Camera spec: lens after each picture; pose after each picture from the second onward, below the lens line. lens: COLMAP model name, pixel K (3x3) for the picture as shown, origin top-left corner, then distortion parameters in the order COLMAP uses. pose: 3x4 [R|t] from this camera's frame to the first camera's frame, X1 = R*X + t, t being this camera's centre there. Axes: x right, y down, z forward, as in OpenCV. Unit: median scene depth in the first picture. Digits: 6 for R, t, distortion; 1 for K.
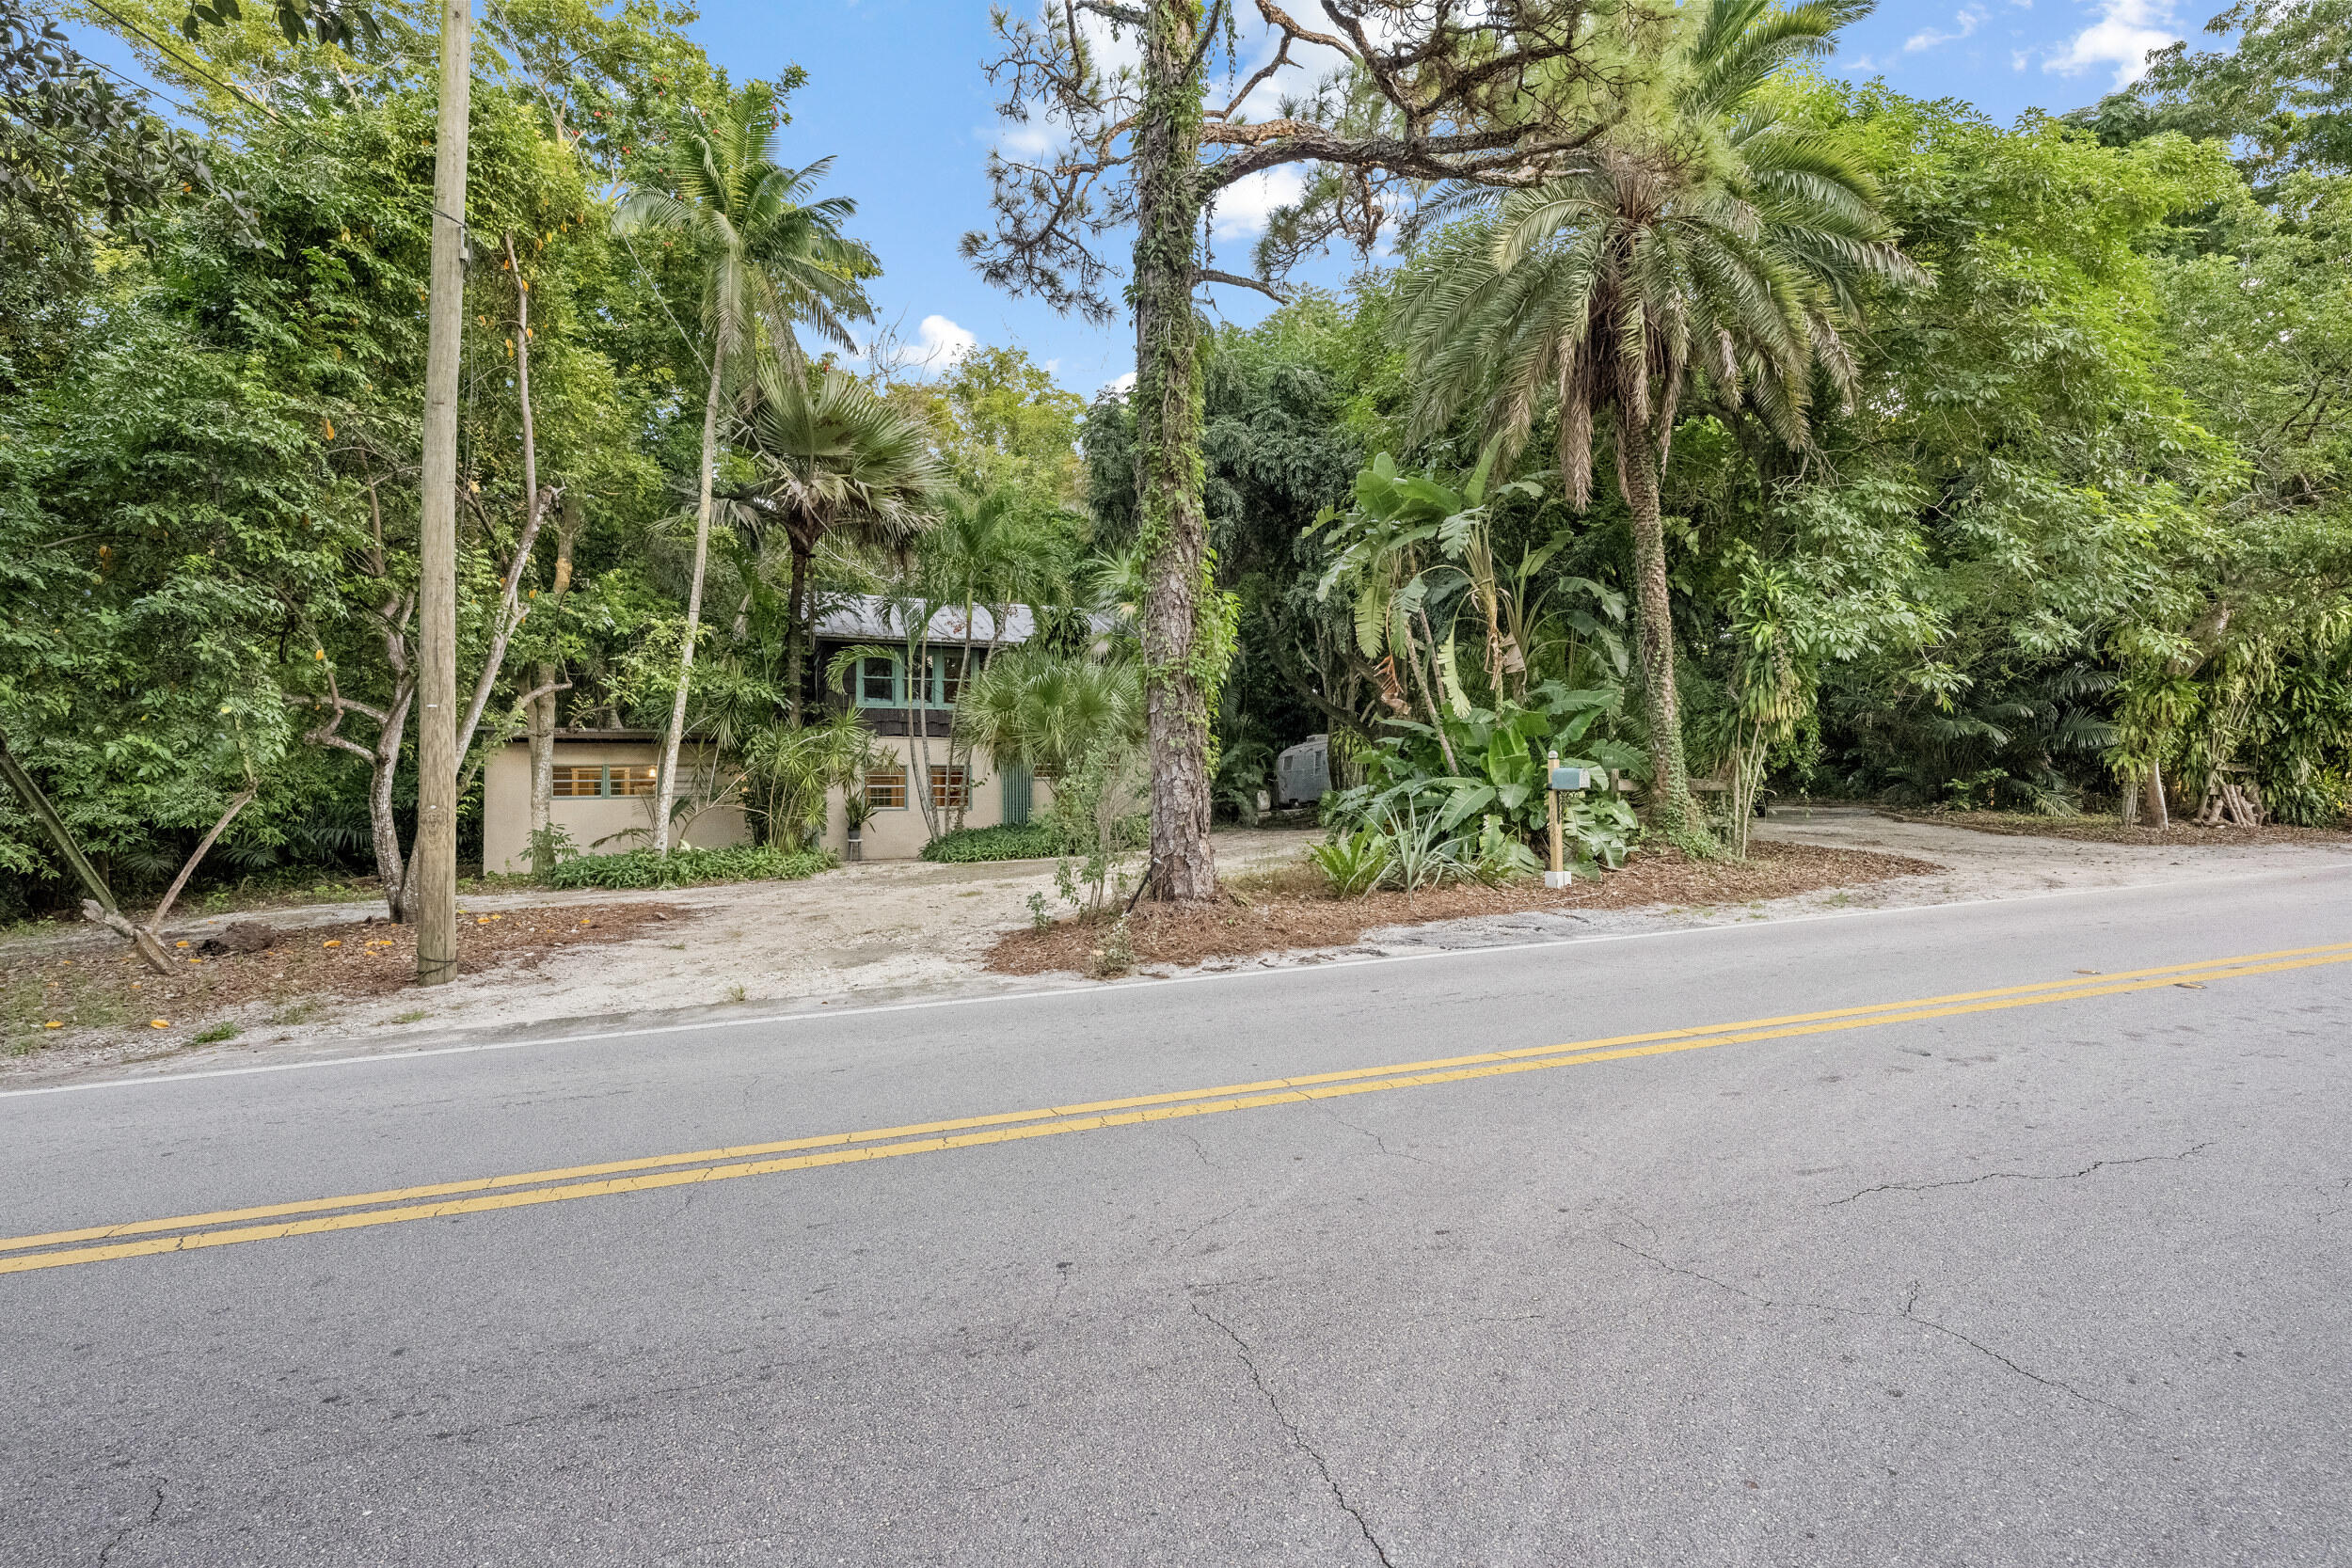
lens RADIAL K [[1139.0, 0, 1180.3], [0, 1139.0, 788.6], [0, 0, 1]] dist [-0.001548, -0.000142]
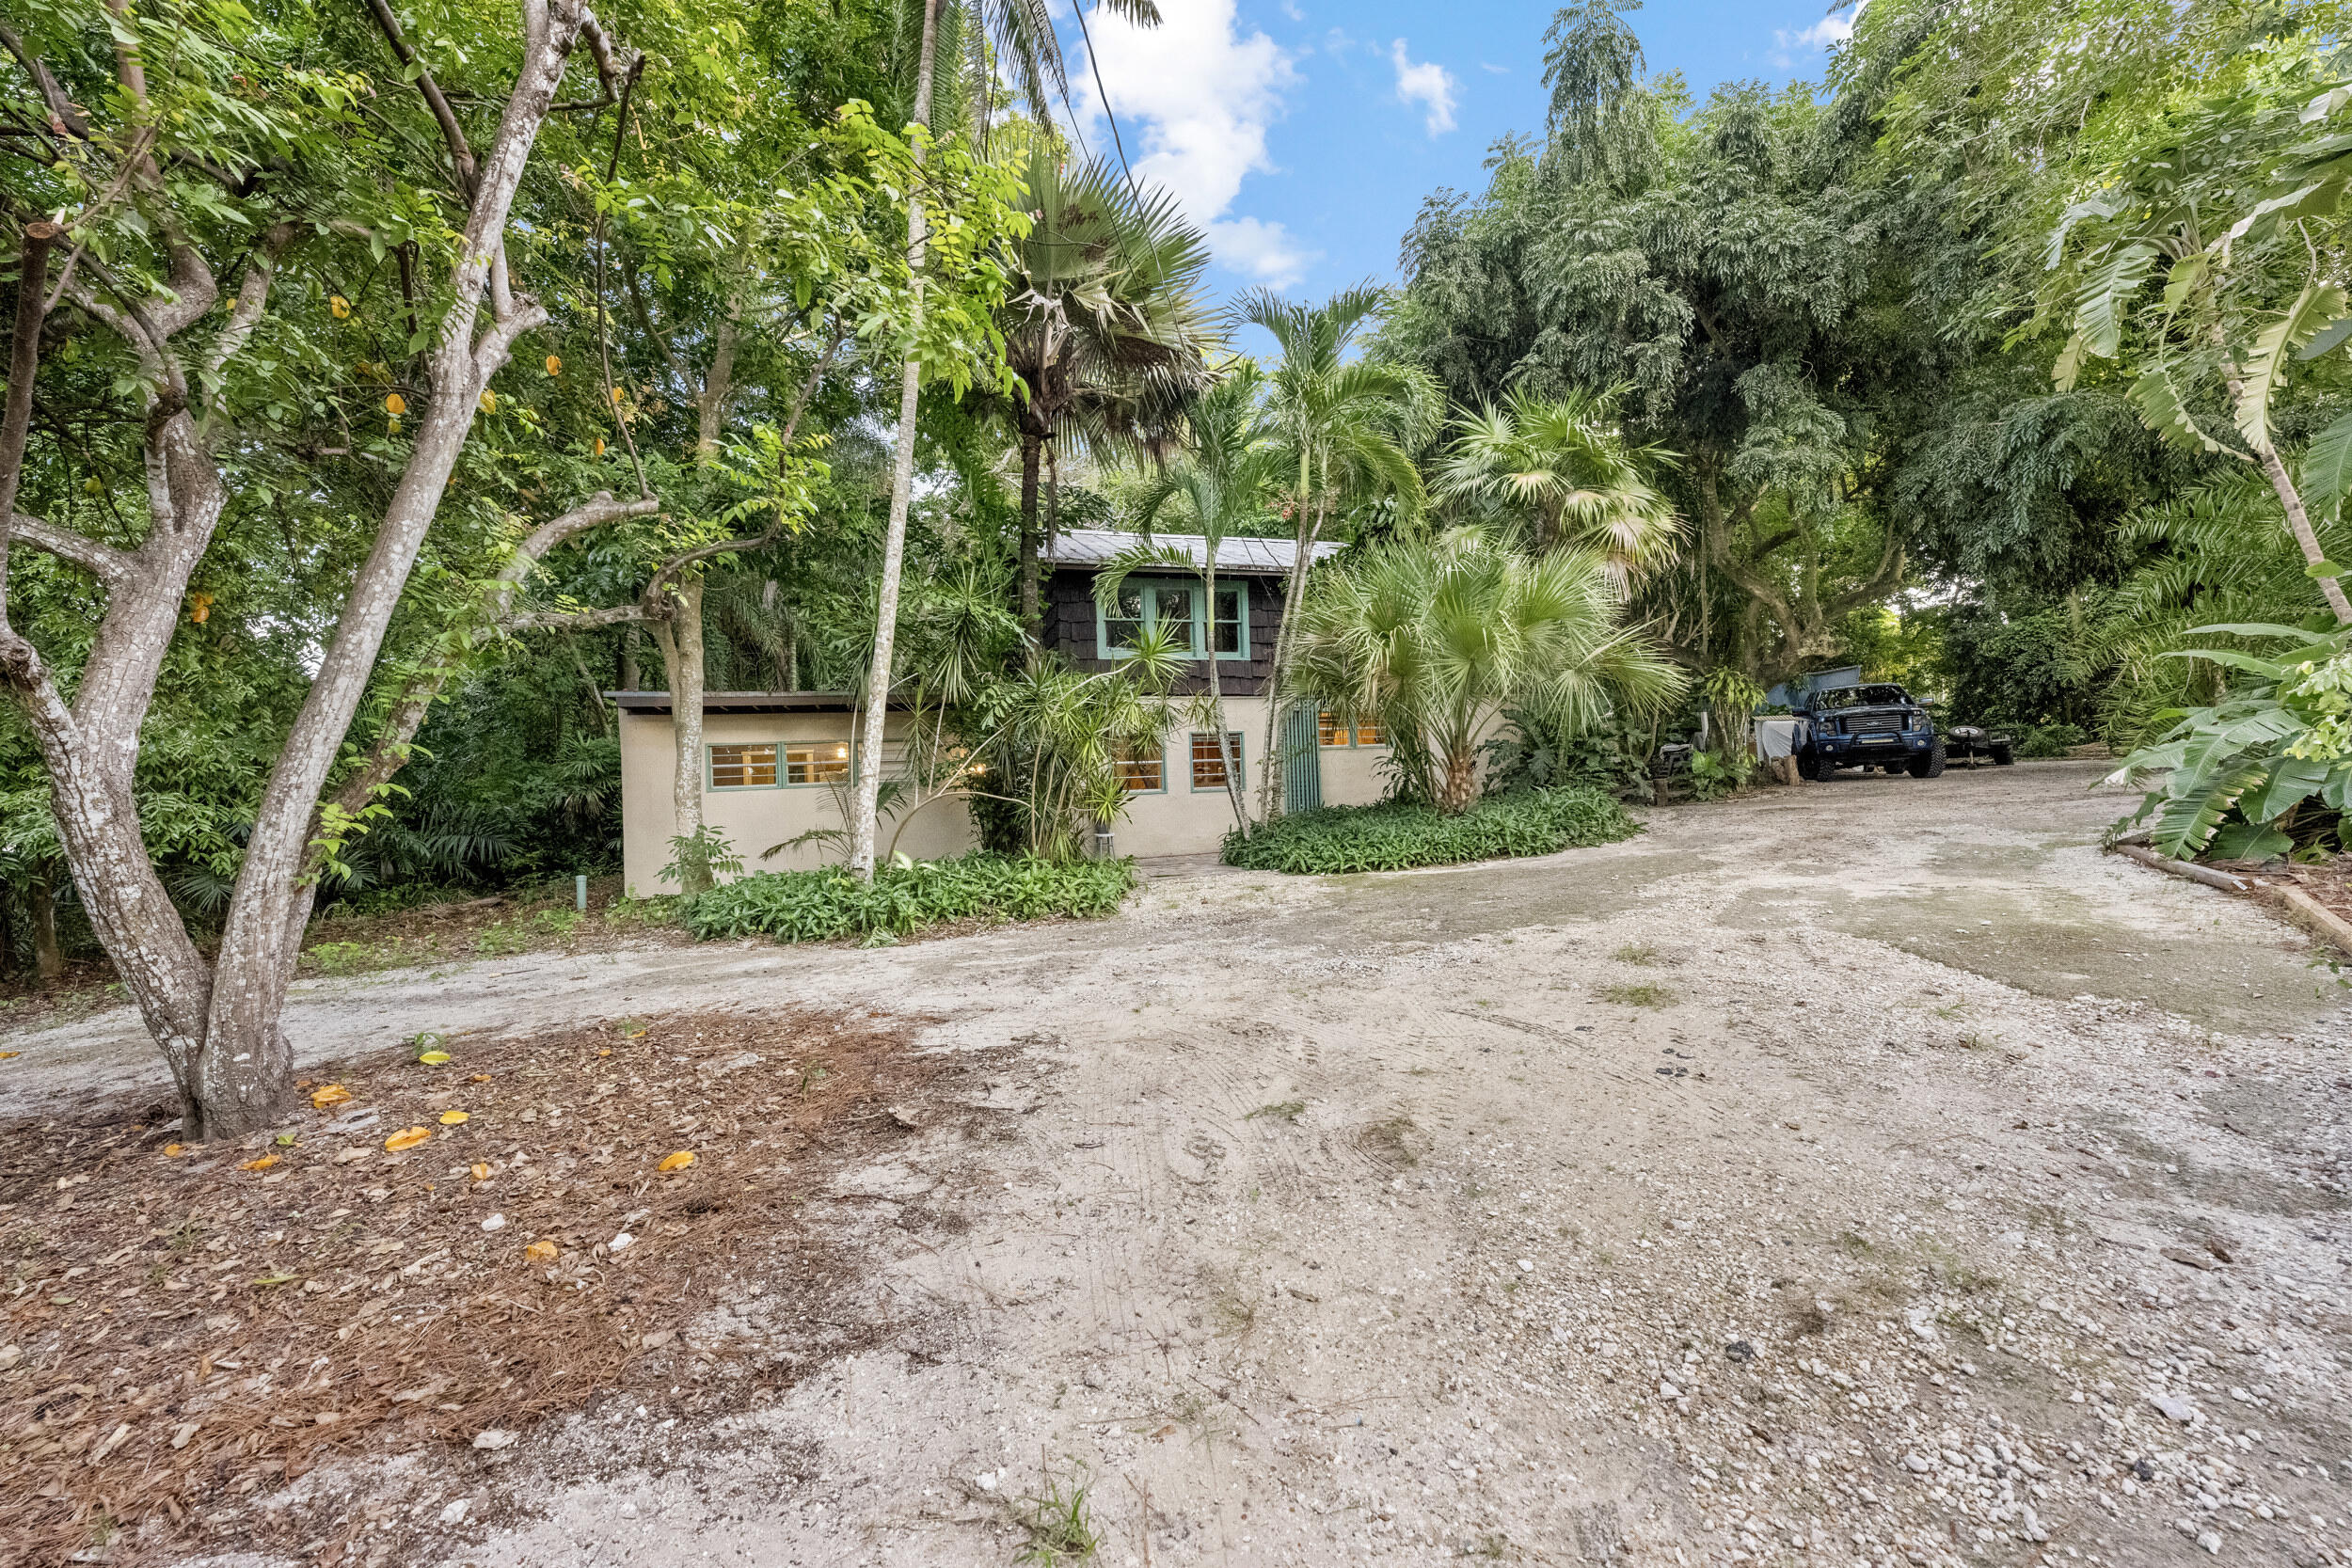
lens RADIAL K [[954.0, 0, 1175.8], [0, 954.0, 789.0], [0, 0, 1]] dist [0.001955, 0.000132]
pose [[0.995391, -0.026573, -0.092140, -0.215391], [0.028322, 0.999442, 0.017726, 0.006543], [0.091617, -0.020254, 0.995588, 0.452629]]
